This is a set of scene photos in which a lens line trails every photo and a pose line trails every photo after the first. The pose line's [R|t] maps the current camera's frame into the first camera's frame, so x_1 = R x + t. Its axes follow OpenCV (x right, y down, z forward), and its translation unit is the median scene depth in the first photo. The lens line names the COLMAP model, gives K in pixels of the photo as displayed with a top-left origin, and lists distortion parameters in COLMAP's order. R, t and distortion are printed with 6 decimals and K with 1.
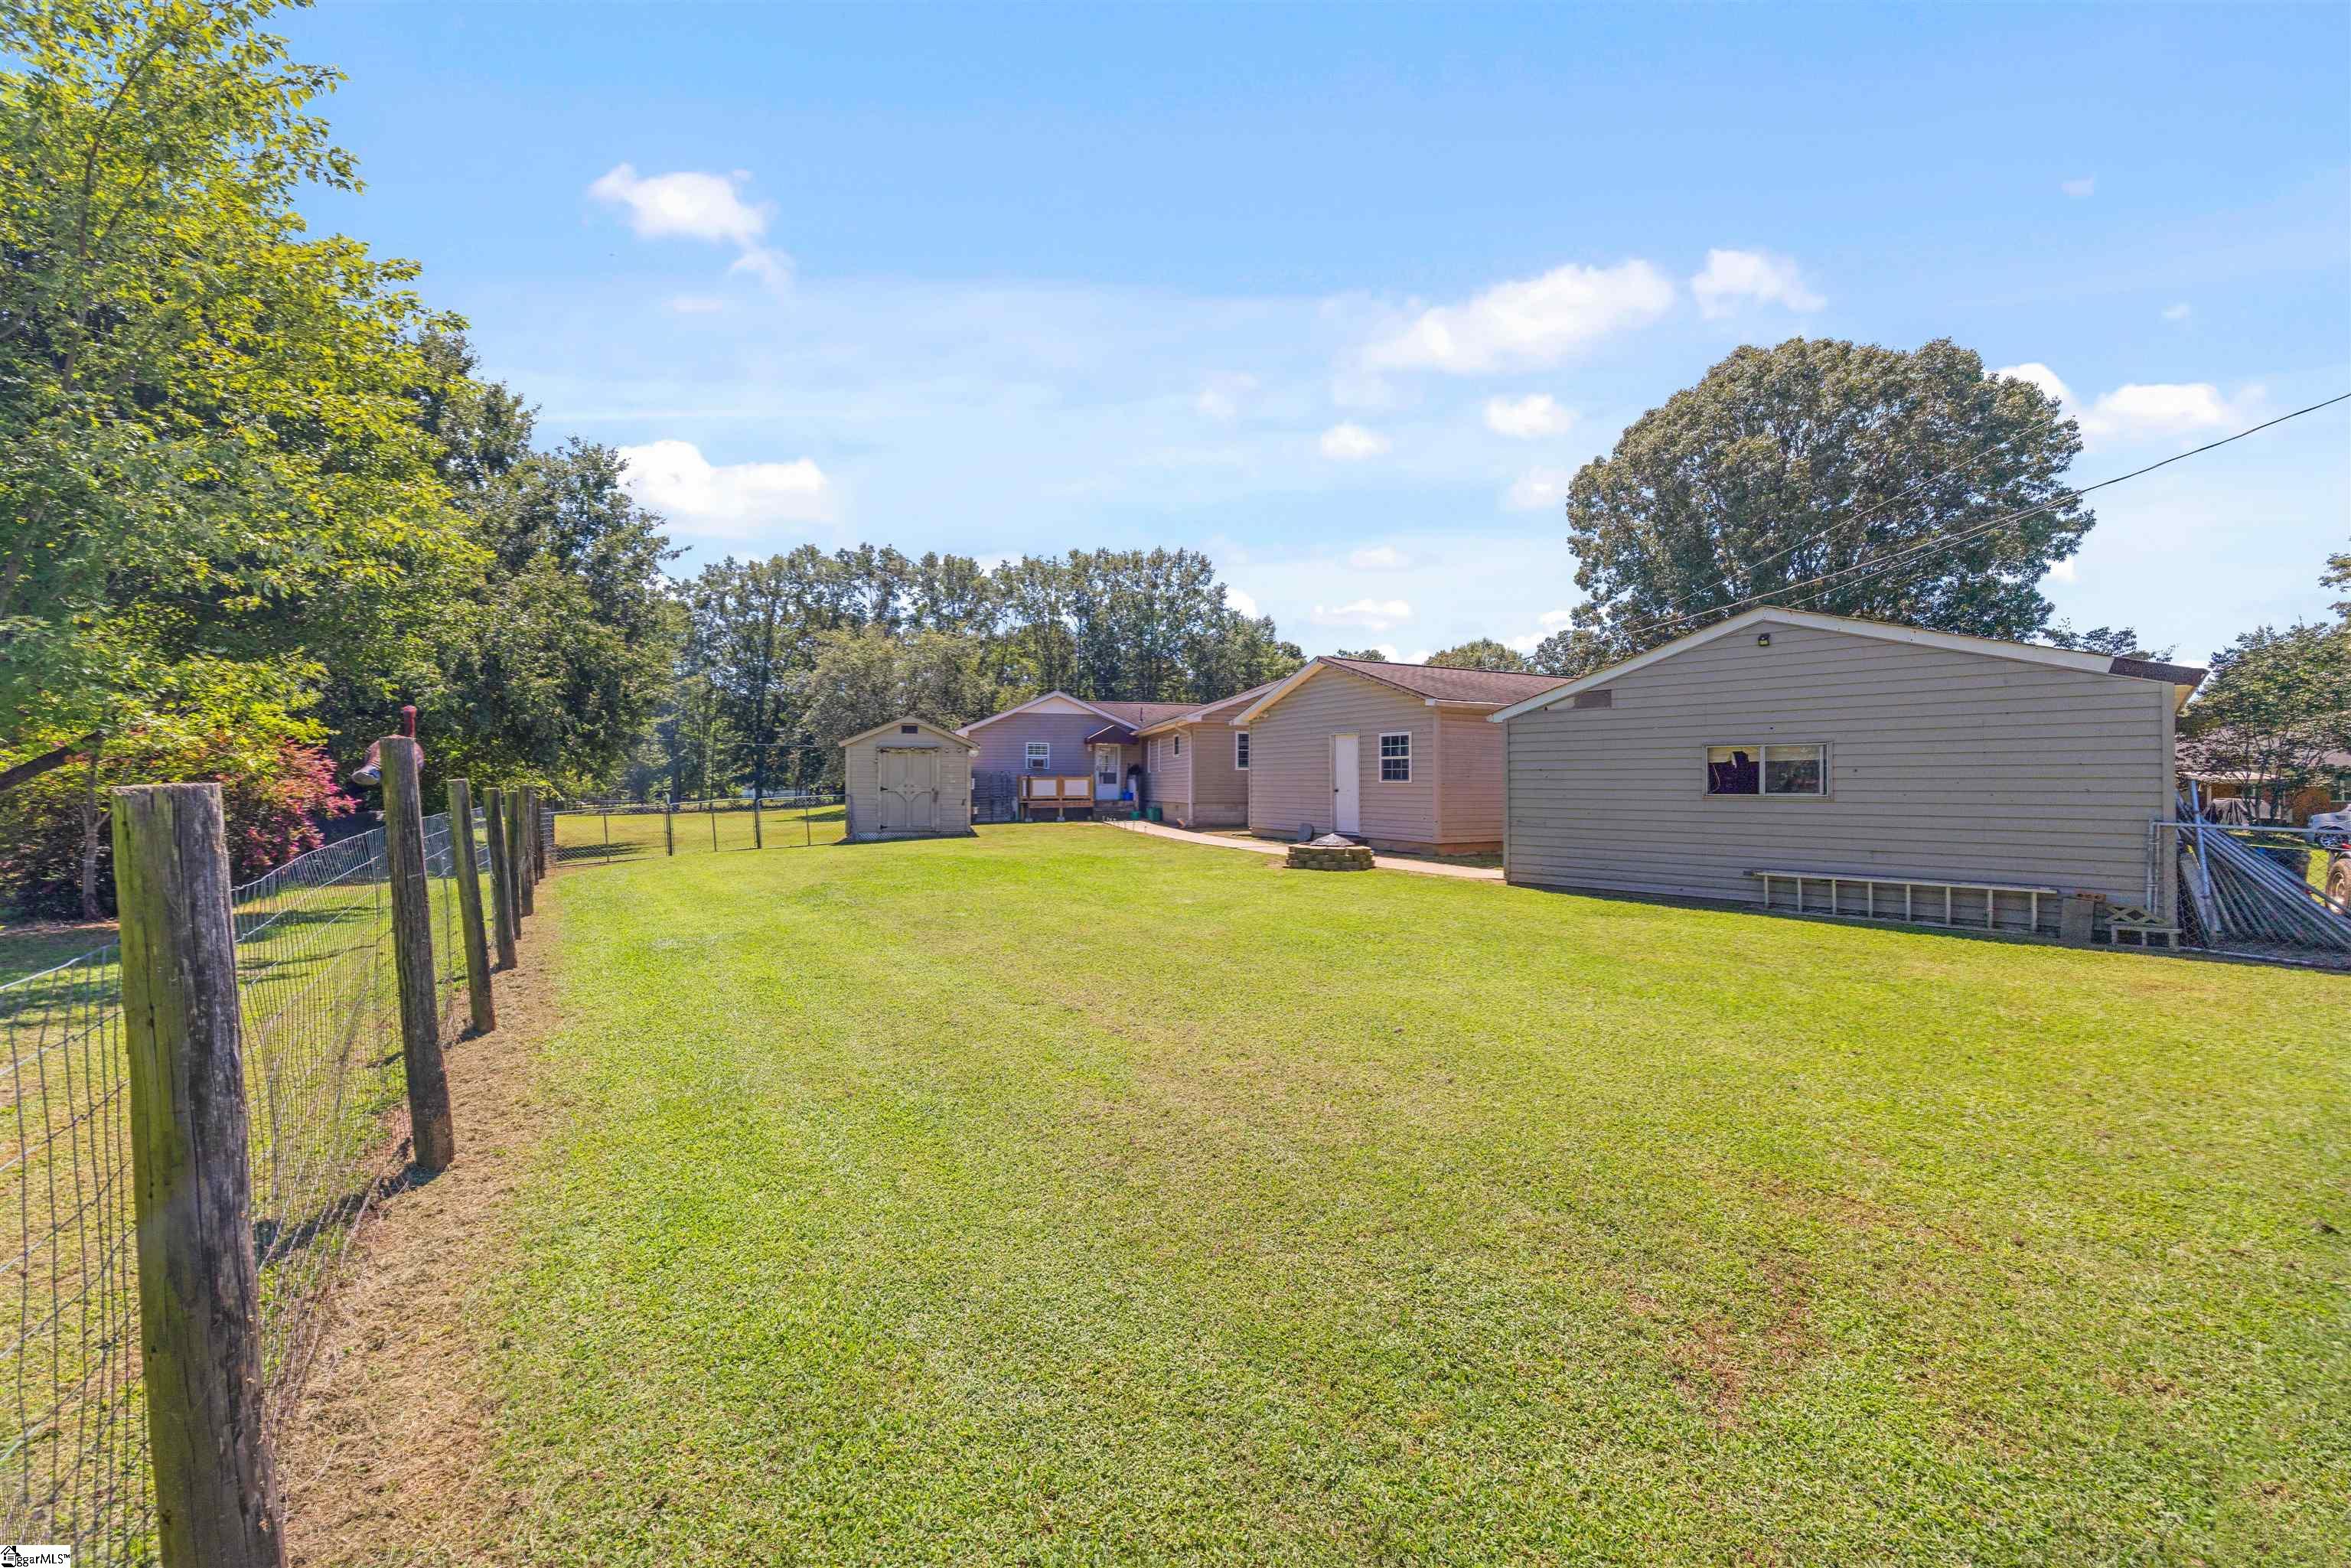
lens RADIAL K [[919.0, 0, 1166.4], [0, 919.0, 772.0], [0, 0, 1]] dist [-0.003045, 0.000020]
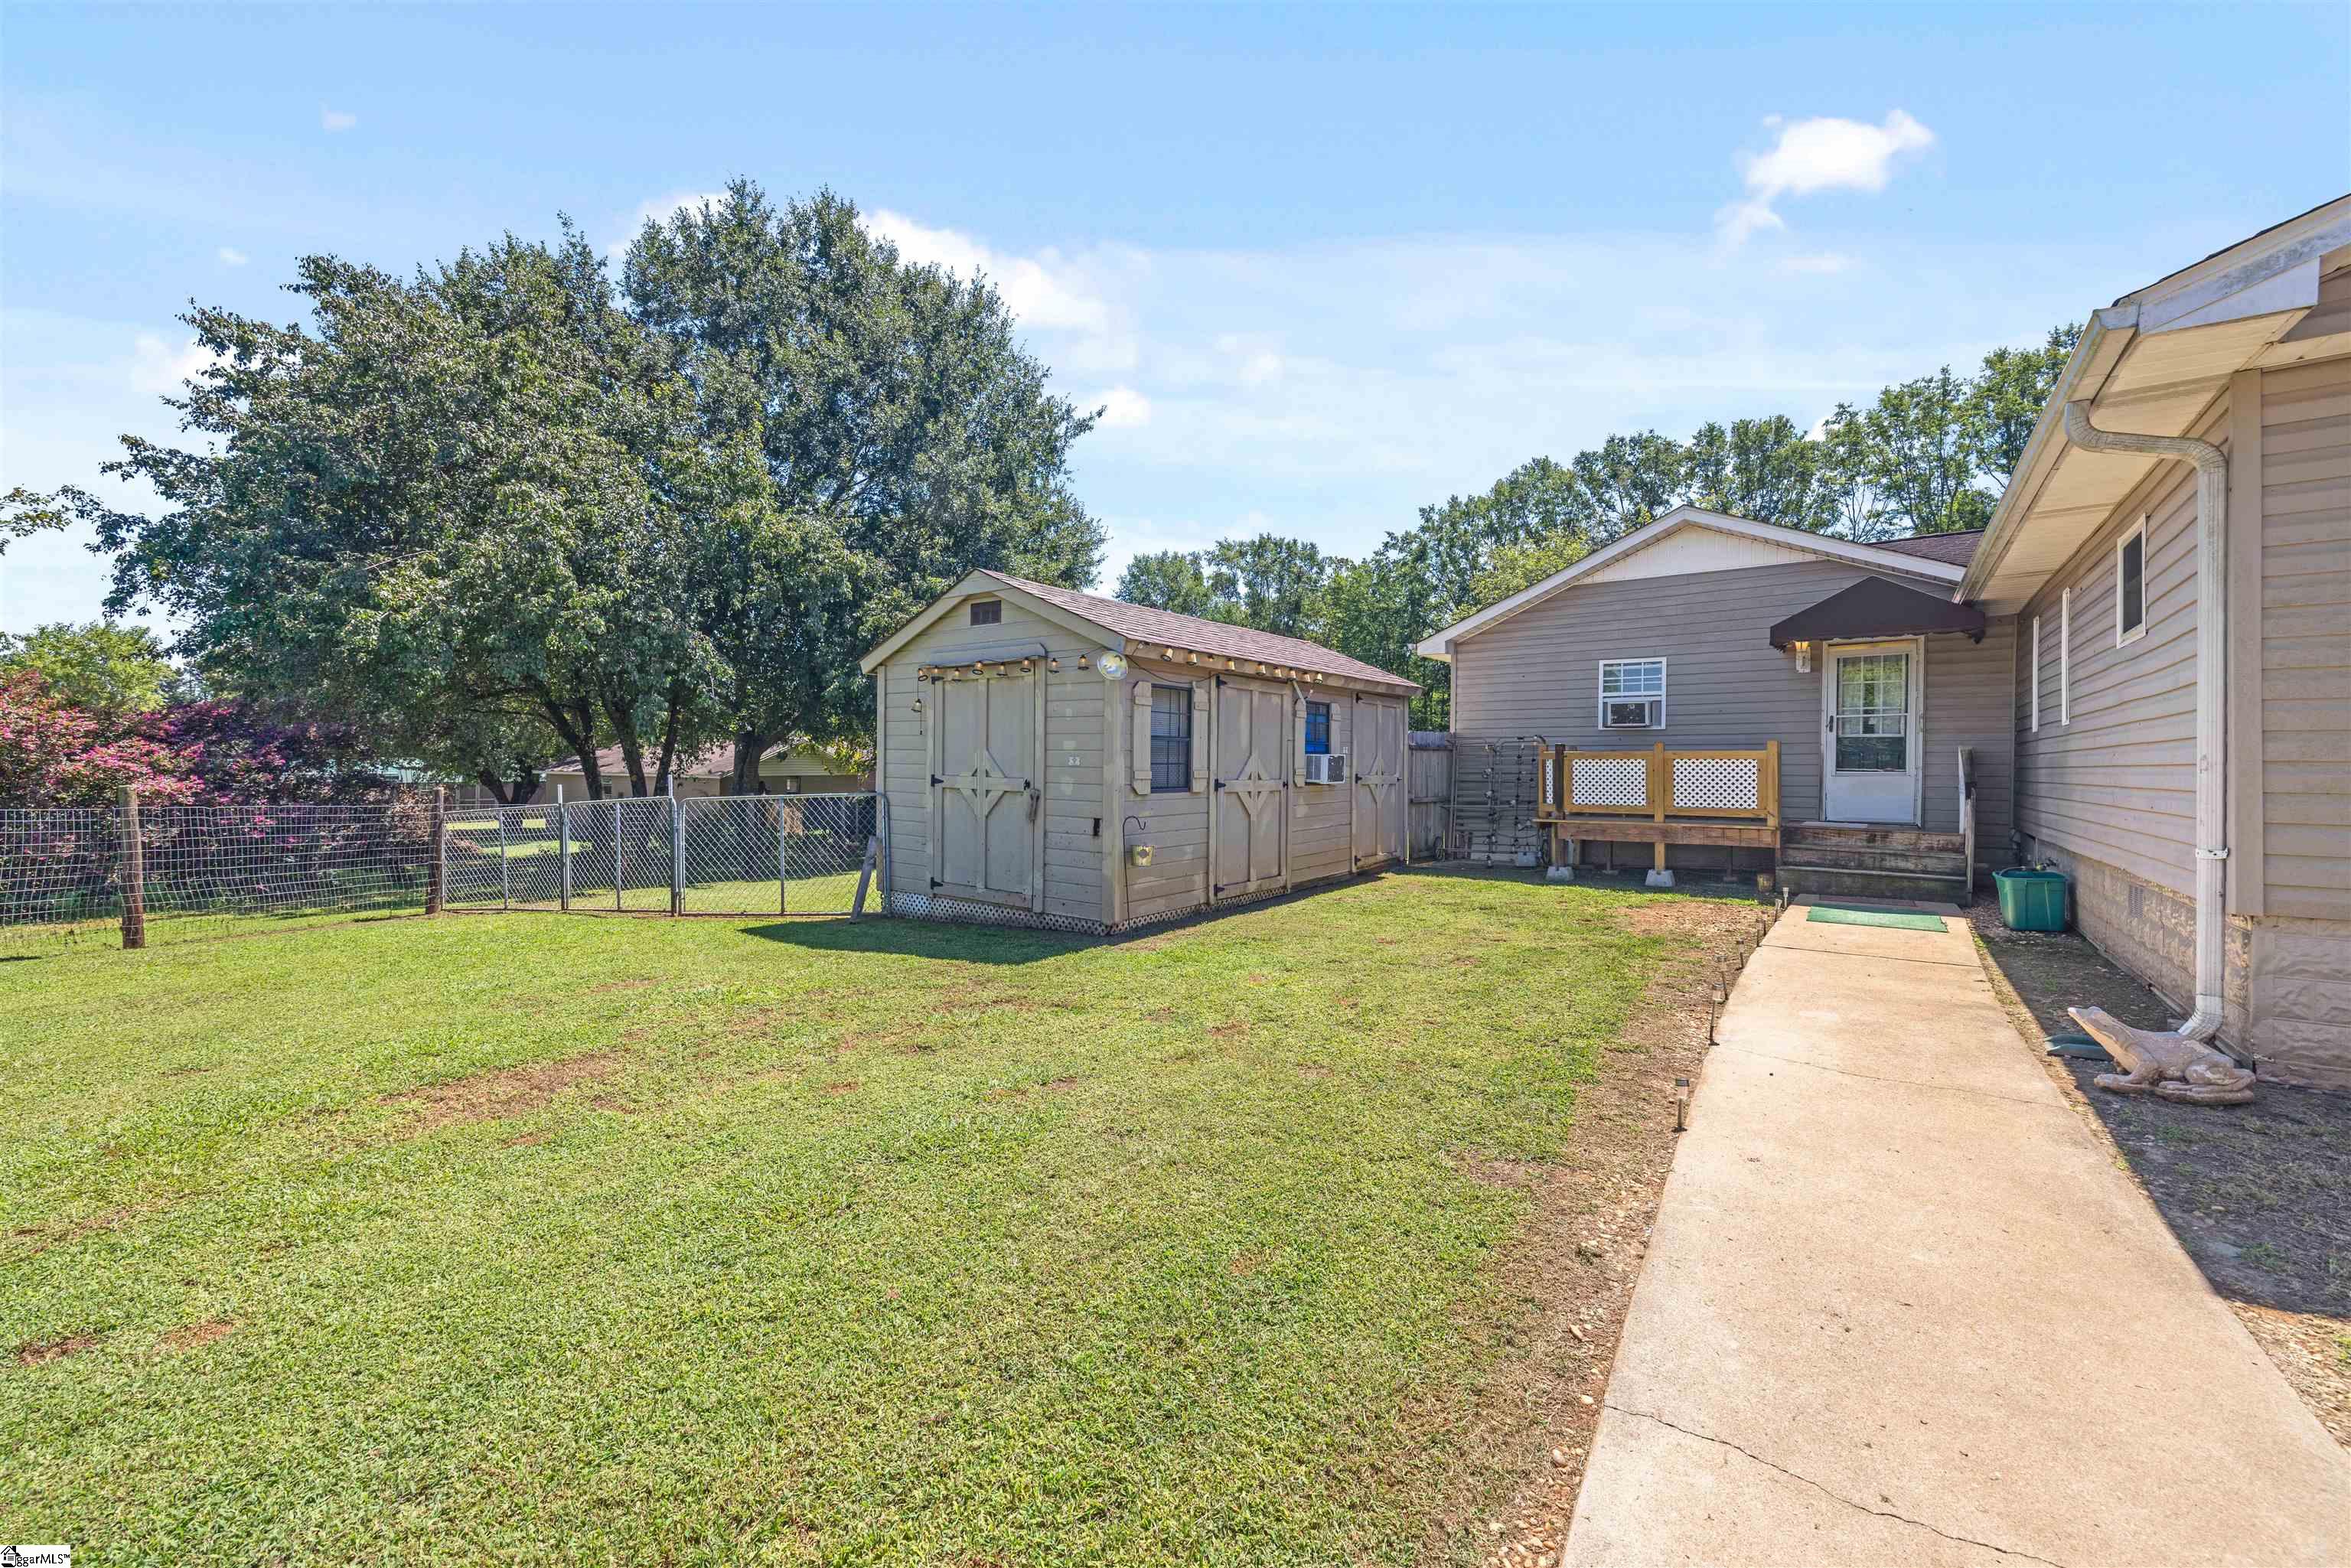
lens RADIAL K [[919.0, 0, 1177.8], [0, 919.0, 763.8], [0, 0, 1]] dist [-0.003045, 0.000020]
pose [[0.638770, 0.003969, -0.769387, 0.026842], [0.003379, 0.999963, 0.007964, 0.006833], [0.769390, -0.007687, 0.638733, 0.618484]]
